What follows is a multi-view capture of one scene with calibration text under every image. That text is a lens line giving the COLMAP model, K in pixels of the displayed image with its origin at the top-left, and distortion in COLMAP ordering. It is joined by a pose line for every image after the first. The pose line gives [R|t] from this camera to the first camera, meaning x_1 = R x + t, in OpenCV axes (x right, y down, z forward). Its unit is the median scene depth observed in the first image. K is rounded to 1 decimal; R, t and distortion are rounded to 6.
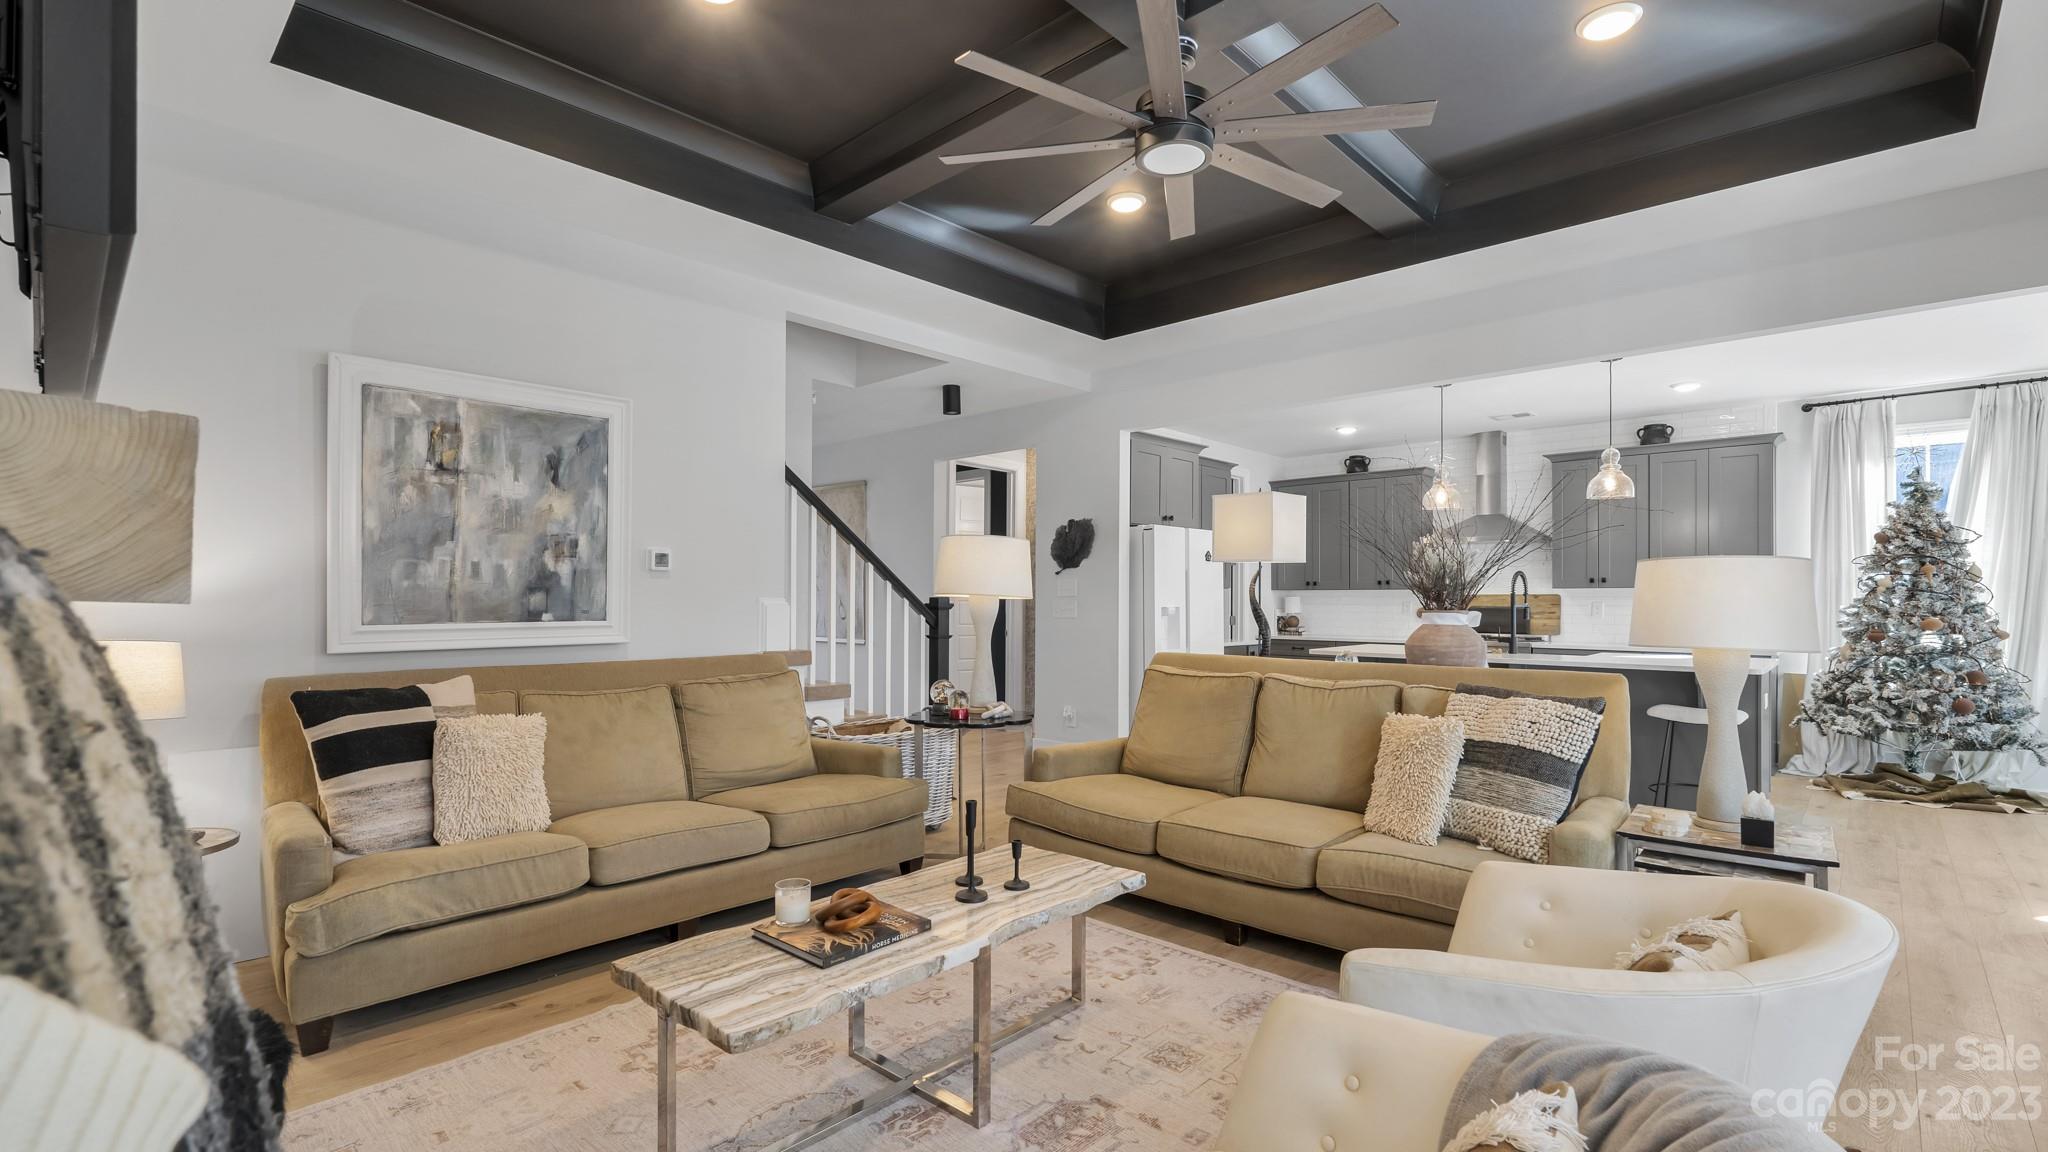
lens RADIAL K [[909.2, 0, 1029.6], [0, 909.2, 598.1], [0, 0, 1]] dist [-0.002169, -0.000181]
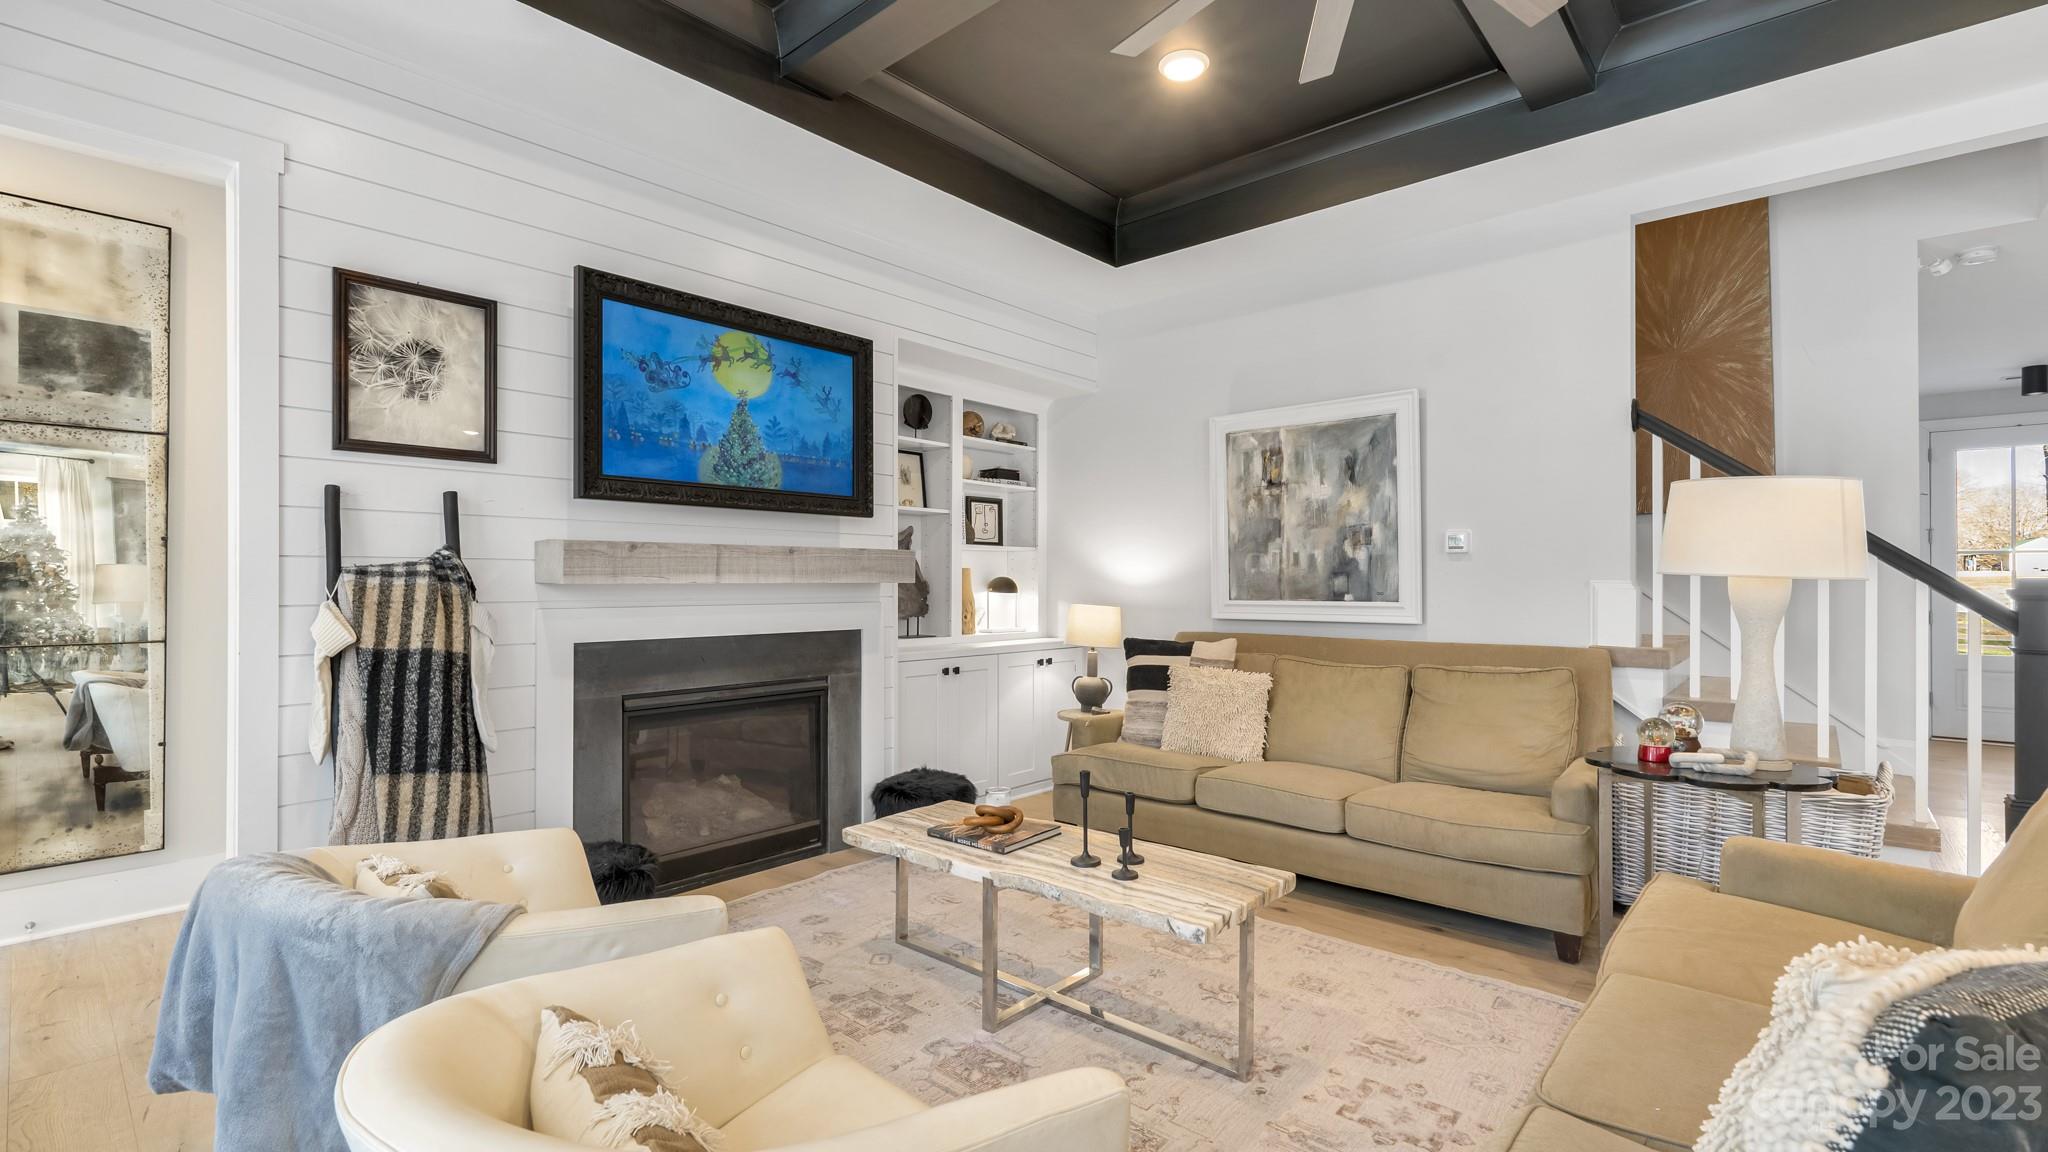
lens RADIAL K [[909.1, 0, 1024.0], [0, 909.1, 576.0], [0, 0, 1]] dist [-0.000059, 0.000090]
pose [[0.025161, -0.008094, -0.999651, 0.637487], [0.001745, 0.999966, -0.008053, 0.002090], [0.999682, -0.001542, 0.025174, 0.576285]]
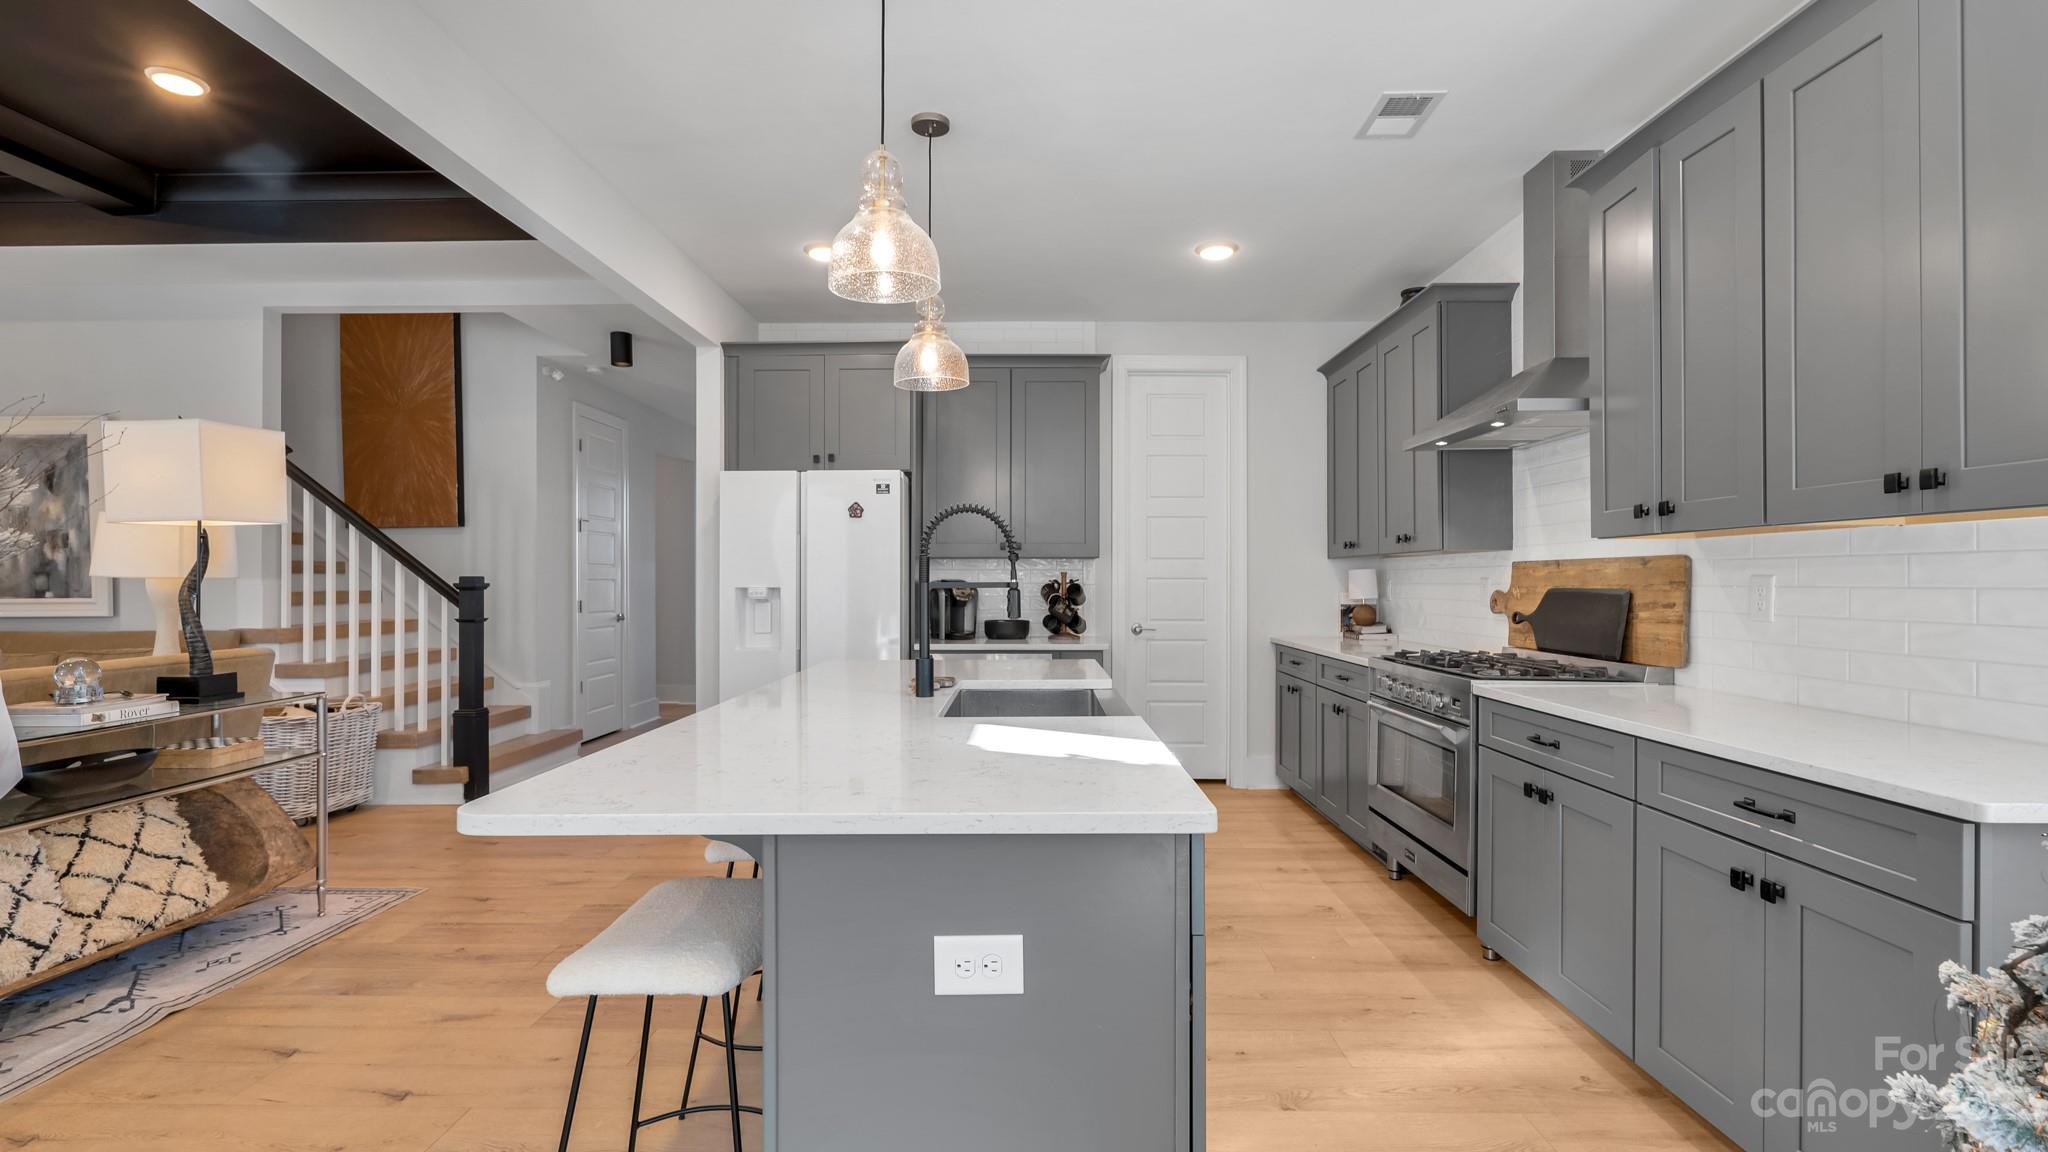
lens RADIAL K [[910.3, 0, 1024.0], [0, 910.3, 576.0], [0, 0, 1]] dist [-0.000494, -0.000124]
pose [[0.672327, -0.005799, -0.740232, 1.403140], [0.006845, 0.999975, -0.001616, 0.005919], [0.740223, -0.003980, 0.672350, 1.195260]]
